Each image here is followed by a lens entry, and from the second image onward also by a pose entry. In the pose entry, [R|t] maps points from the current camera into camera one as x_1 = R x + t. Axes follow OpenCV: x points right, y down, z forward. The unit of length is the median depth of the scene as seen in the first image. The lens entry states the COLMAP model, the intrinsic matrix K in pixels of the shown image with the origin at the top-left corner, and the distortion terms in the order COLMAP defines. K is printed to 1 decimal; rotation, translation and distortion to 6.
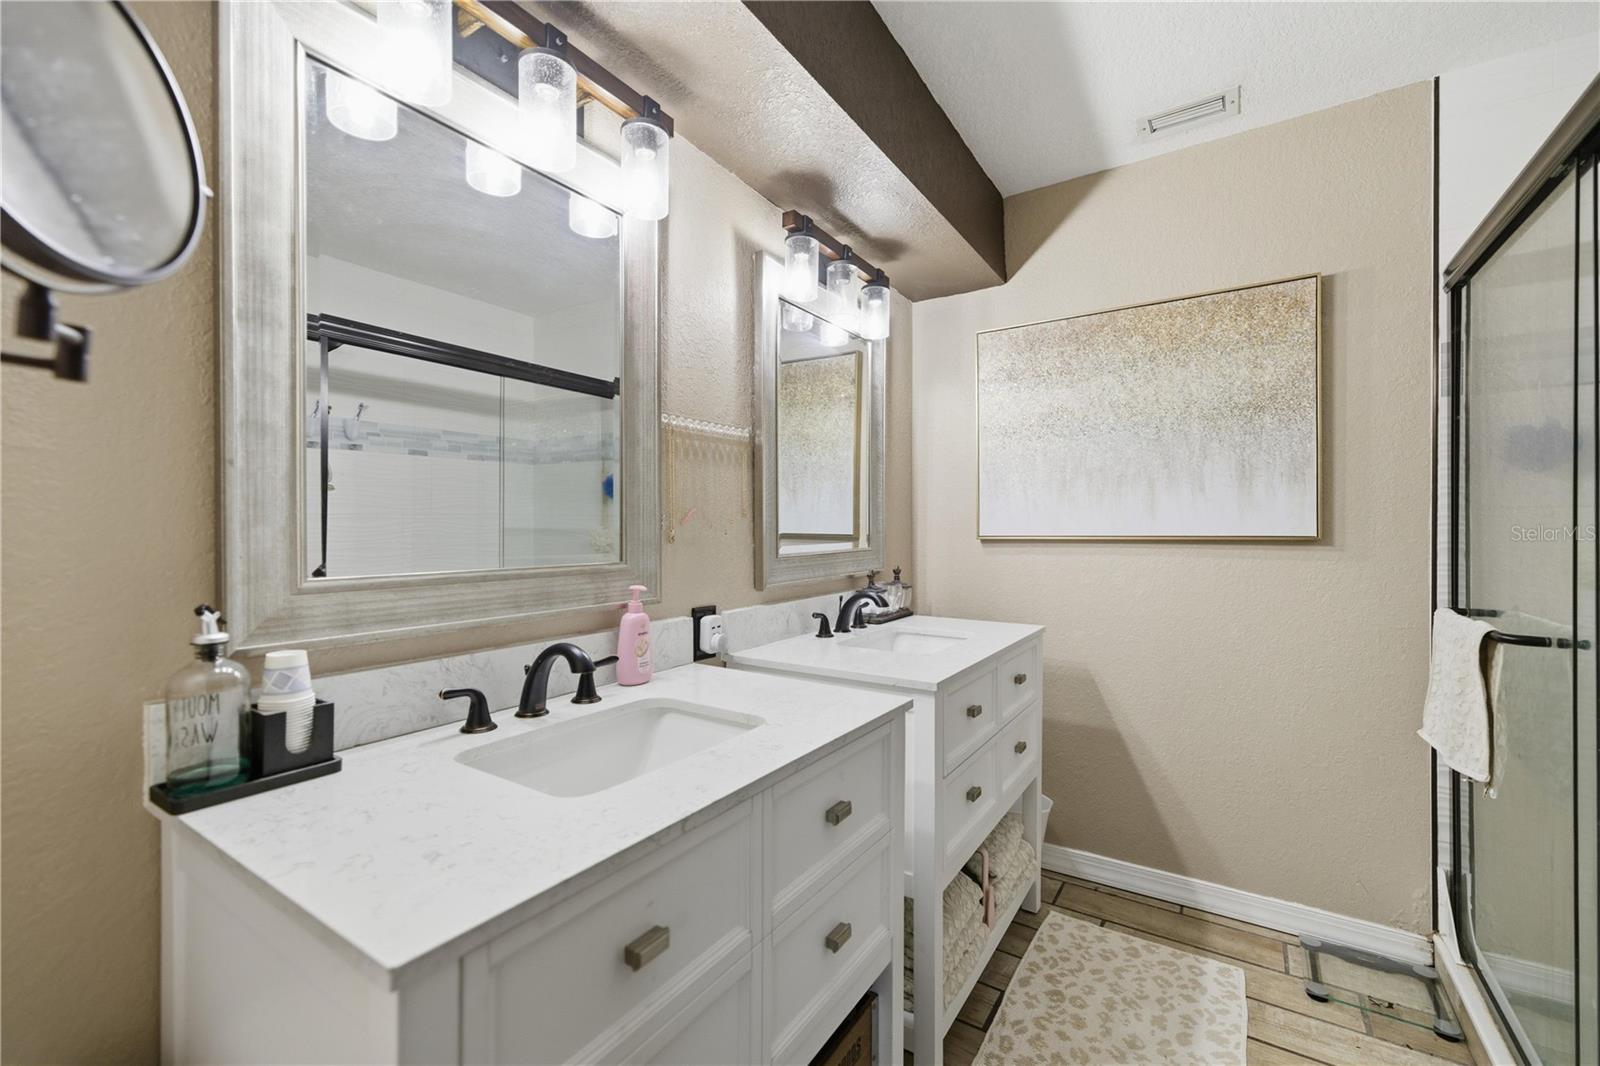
lens RADIAL K [[683.0, 0, 794.6], [0, 683.0, 534.2], [0, 0, 1]] dist [0.007016, -0.000952]
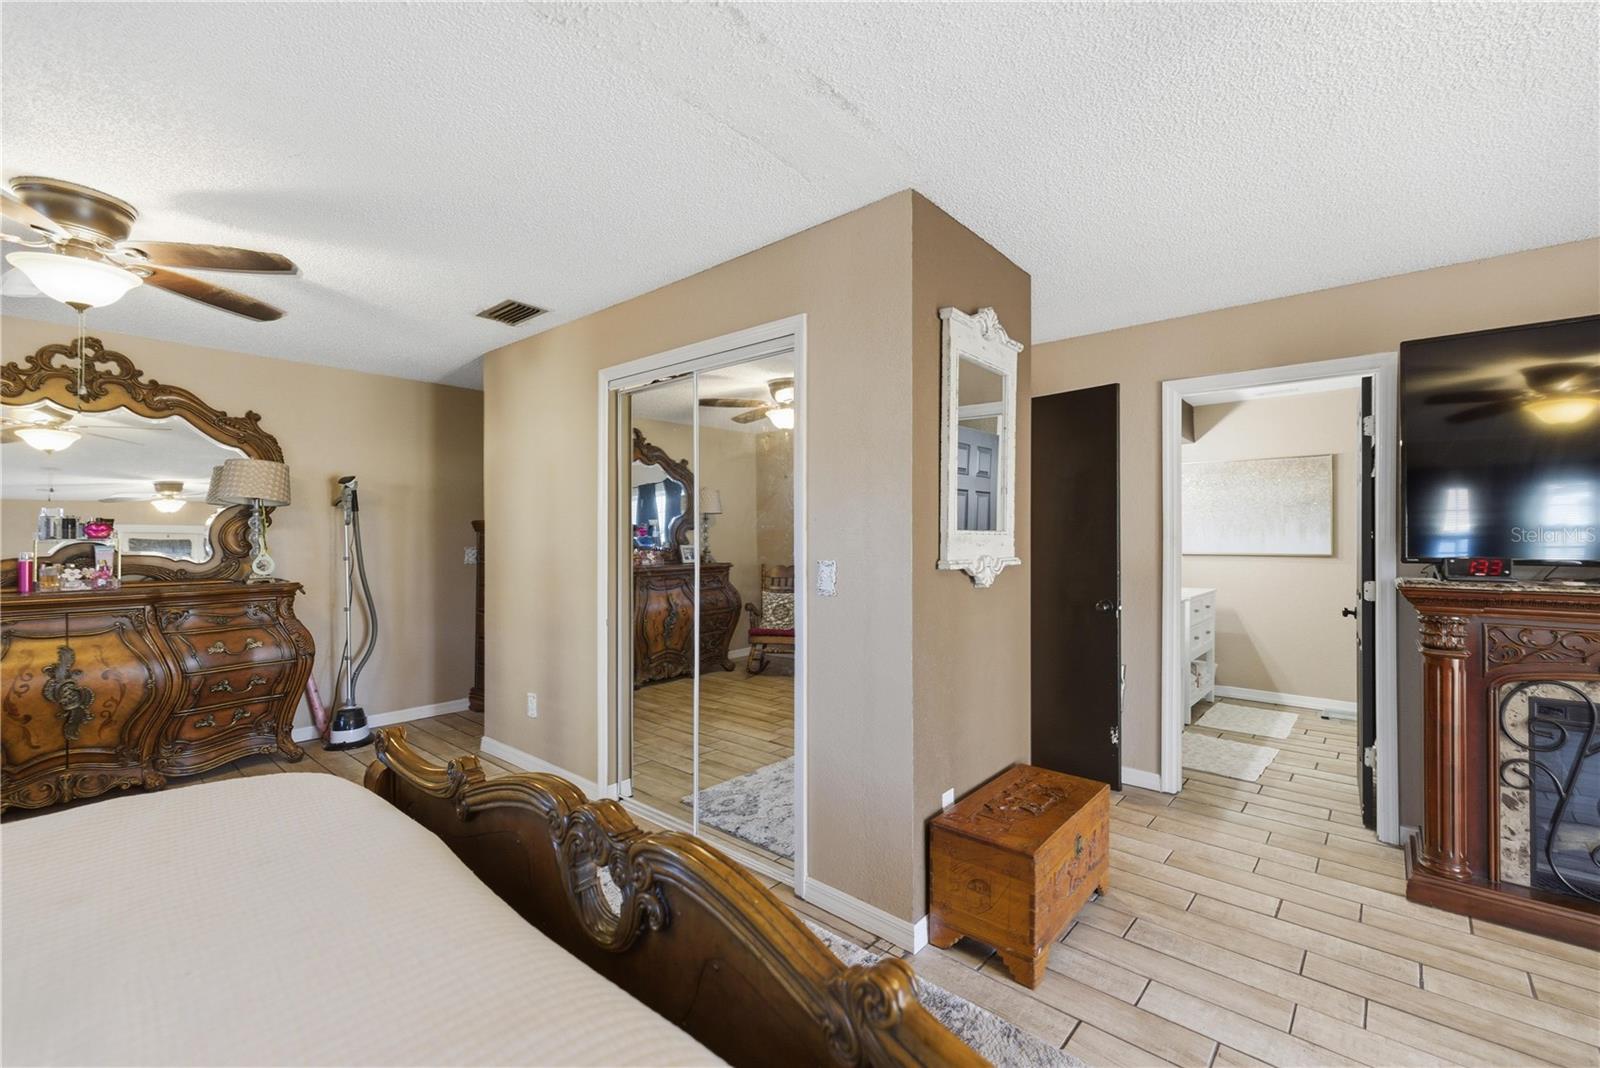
lens RADIAL K [[683.0, 0, 795.7], [0, 683.0, 537.0], [0, 0, 1]] dist [0.007016, -0.000952]
pose [[0.988501, -0.000680, -0.151210, -0.802420], [0.000770, 1.000000, 0.000538, -0.063441], [0.151209, -0.000649, 0.988502, -1.770629]]
